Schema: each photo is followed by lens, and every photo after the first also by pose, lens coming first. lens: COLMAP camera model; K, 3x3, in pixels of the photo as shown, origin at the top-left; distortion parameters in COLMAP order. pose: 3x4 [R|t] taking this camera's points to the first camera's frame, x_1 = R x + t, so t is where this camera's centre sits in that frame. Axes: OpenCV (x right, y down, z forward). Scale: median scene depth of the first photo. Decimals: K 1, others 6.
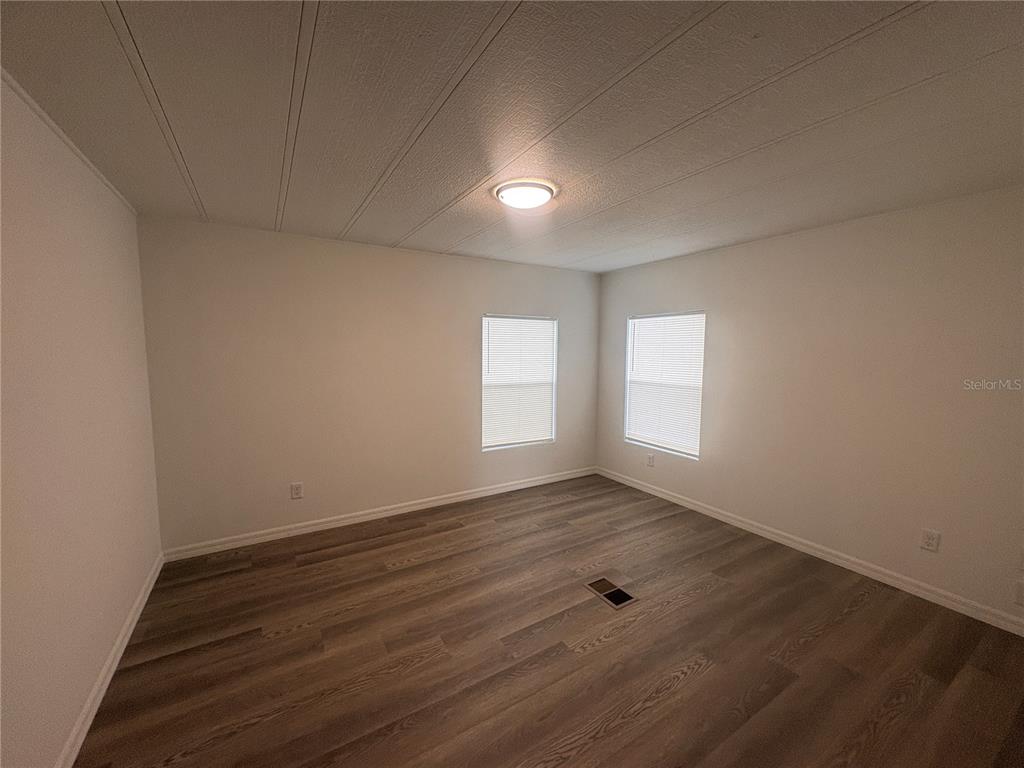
lens RADIAL K [[407.4, 0, 512.0], [0, 407.4, 384.0], [0, 0, 1]] dist [0.000959, 0.000166]
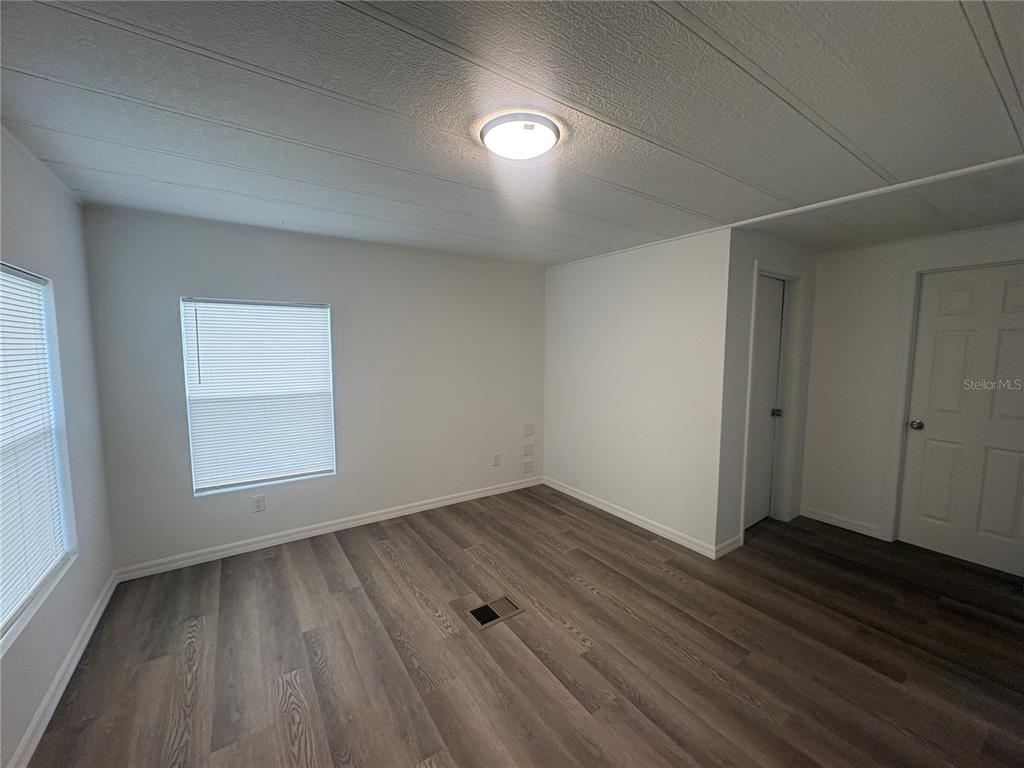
lens RADIAL K [[407.4, 0, 512.0], [0, 407.4, 384.0], [0, 0, 1]] dist [0.000959, 0.000166]
pose [[-0.049418, -0.095058, 0.994244, -0.492935], [0.084532, 0.991491, 0.098996, -0.072204], [-0.995195, 0.088938, -0.040962, 0.735594]]
